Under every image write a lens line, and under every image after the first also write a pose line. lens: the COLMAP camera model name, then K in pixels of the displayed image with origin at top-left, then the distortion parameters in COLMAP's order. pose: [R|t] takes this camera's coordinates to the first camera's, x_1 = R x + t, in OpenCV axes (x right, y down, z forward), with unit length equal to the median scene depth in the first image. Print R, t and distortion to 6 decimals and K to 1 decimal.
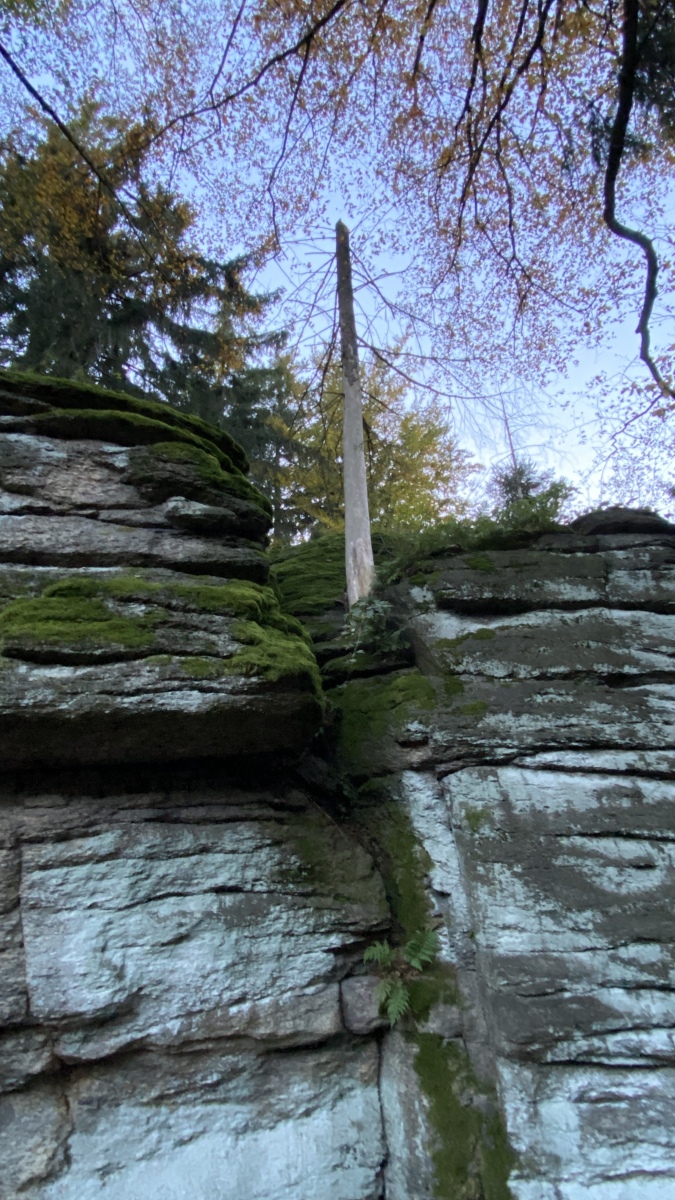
lens RADIAL K [[614.5, 0, 339.3], [0, 614.5, 604.5], [0, 0, 1]] dist [0.003532, -0.017005]
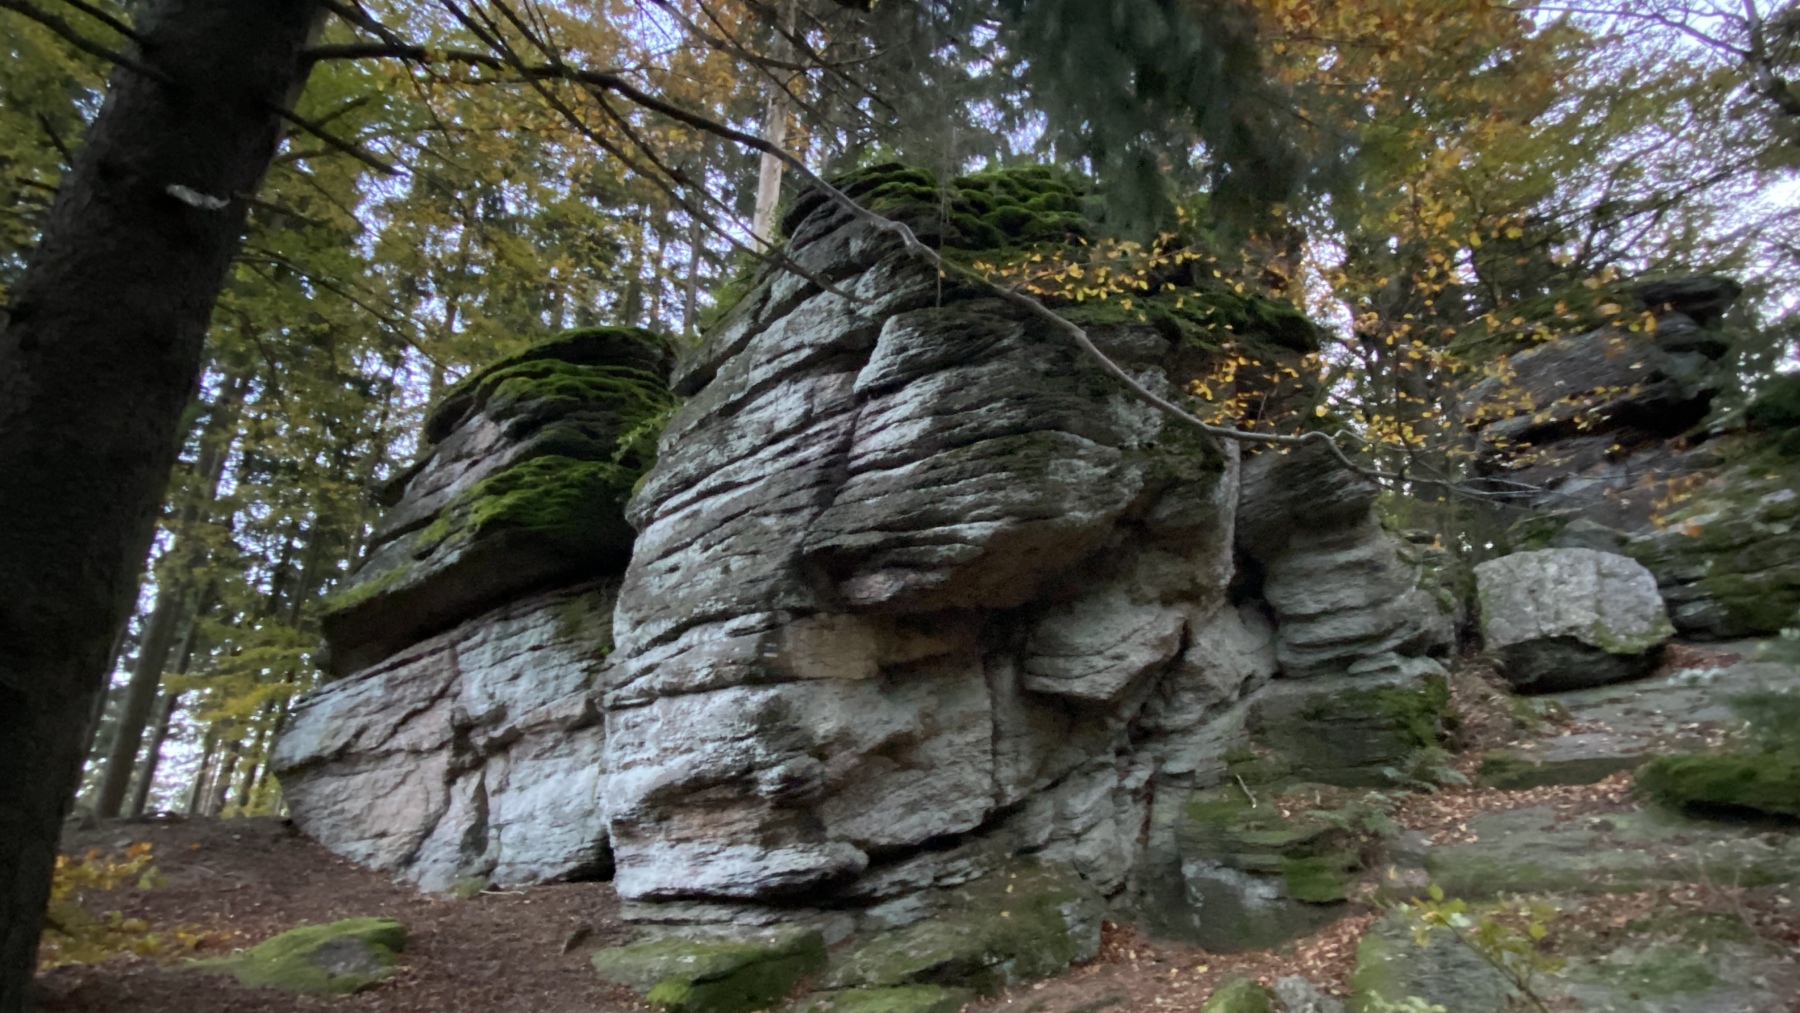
lens RADIAL K [[921.8, 0, 906.5], [0, 921.8, 502.3], [0, 0, 1]] dist [0.003532, -0.017005]
pose [[0.609991, -0.307942, -0.730125, 2.575531], [0.431677, 0.901813, -0.019704, 0.628865], [0.664504, -0.303159, 0.683029, 0.063973]]
